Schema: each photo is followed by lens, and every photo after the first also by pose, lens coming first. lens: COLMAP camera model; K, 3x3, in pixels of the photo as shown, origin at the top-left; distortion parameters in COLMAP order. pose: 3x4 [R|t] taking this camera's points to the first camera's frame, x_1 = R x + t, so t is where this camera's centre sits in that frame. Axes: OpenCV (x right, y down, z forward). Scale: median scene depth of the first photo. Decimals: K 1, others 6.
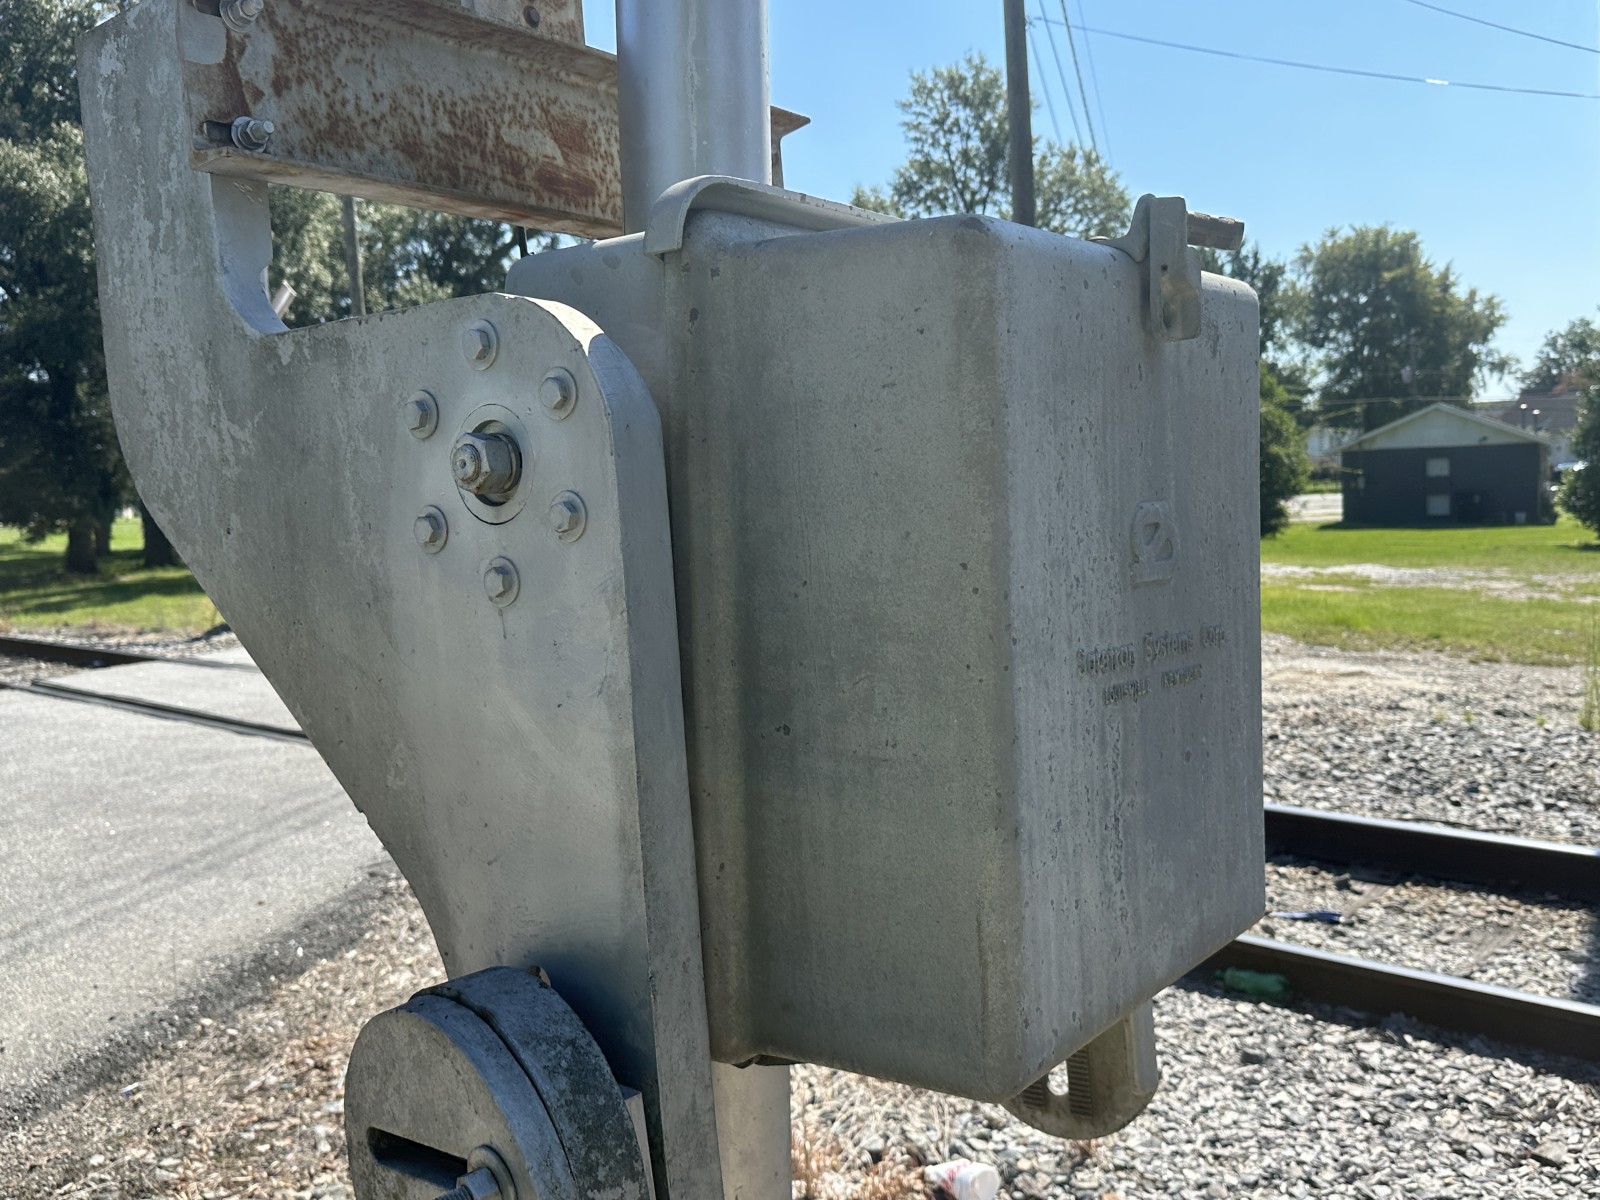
lens RADIAL K [[1422.7, 0, 809.5], [0, 1422.7, 591.0], [0, 0, 1]] dist [0.128987, -0.242202]
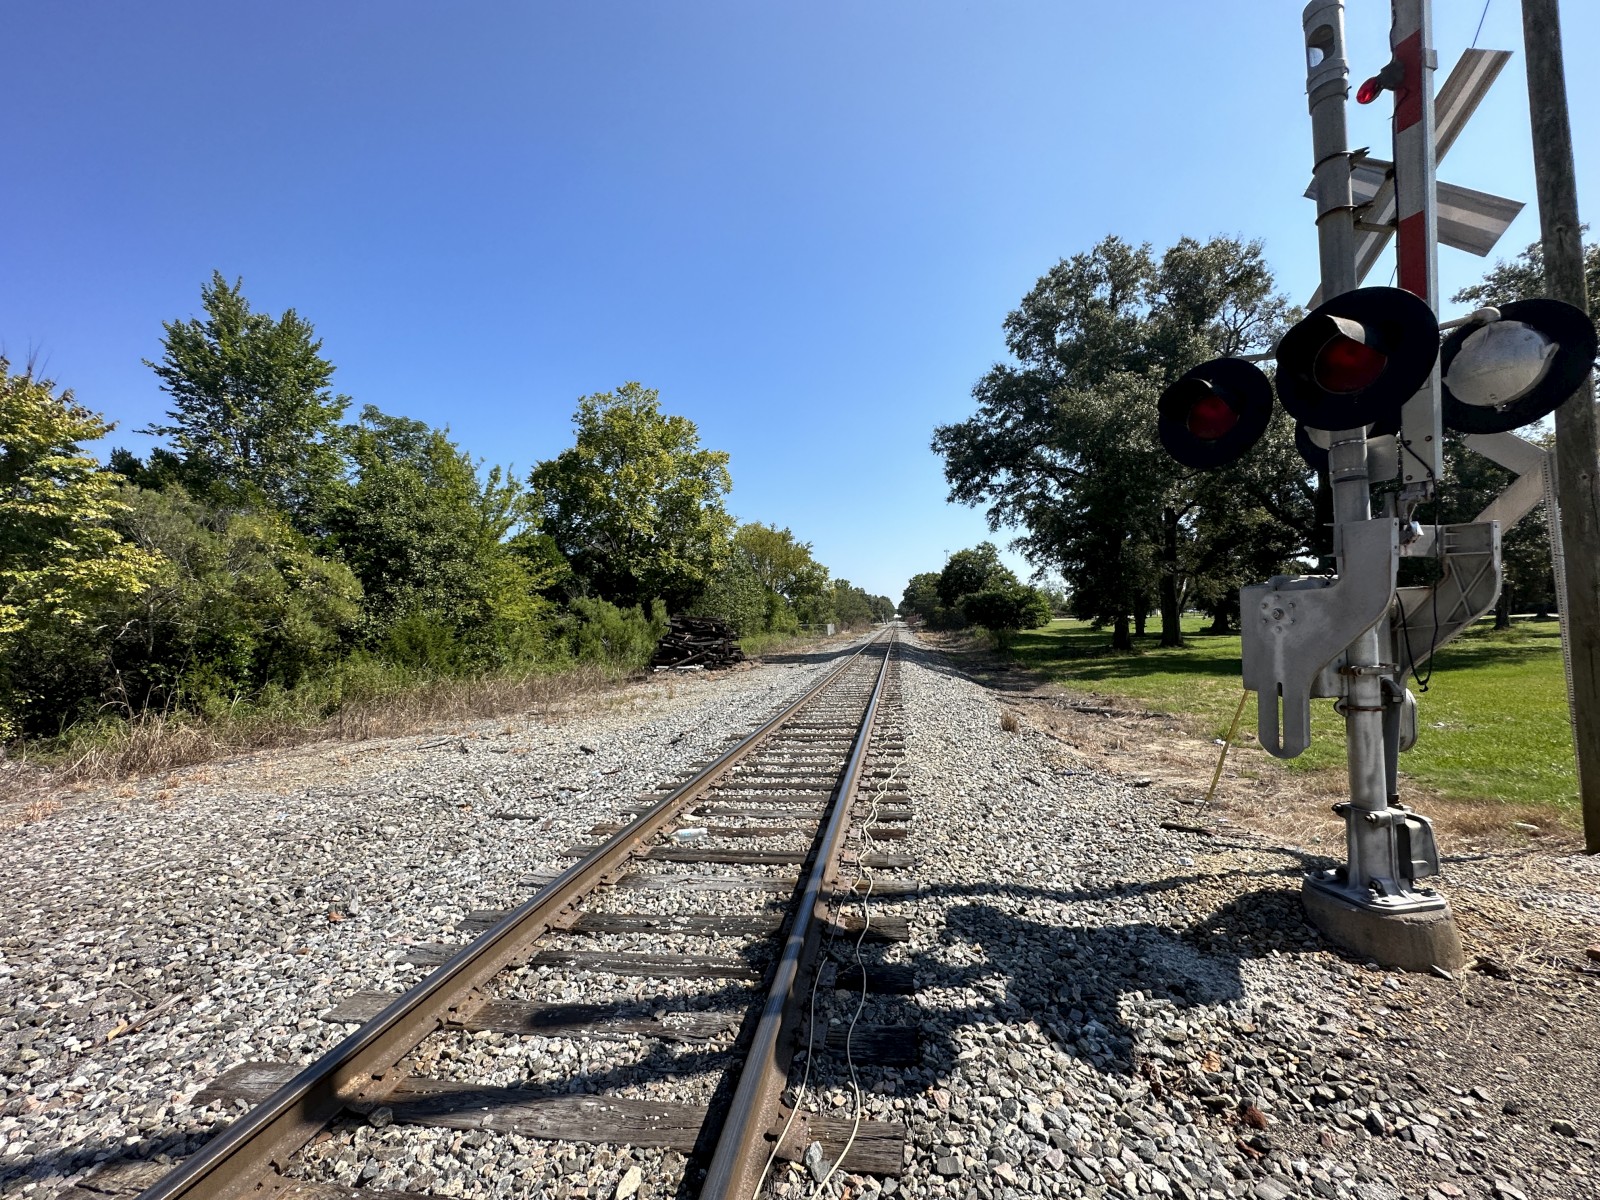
lens RADIAL K [[640.8, 0, 802.2], [0, 640.8, 603.8], [0, 0, 1]] dist [-0.001334, 0.000393]
pose [[0.582053, -0.003421, -0.813144, -0.071464], [-0.050977, 0.997871, -0.040687, -0.010854], [0.811551, 0.065134, 0.580639, 0.166878]]
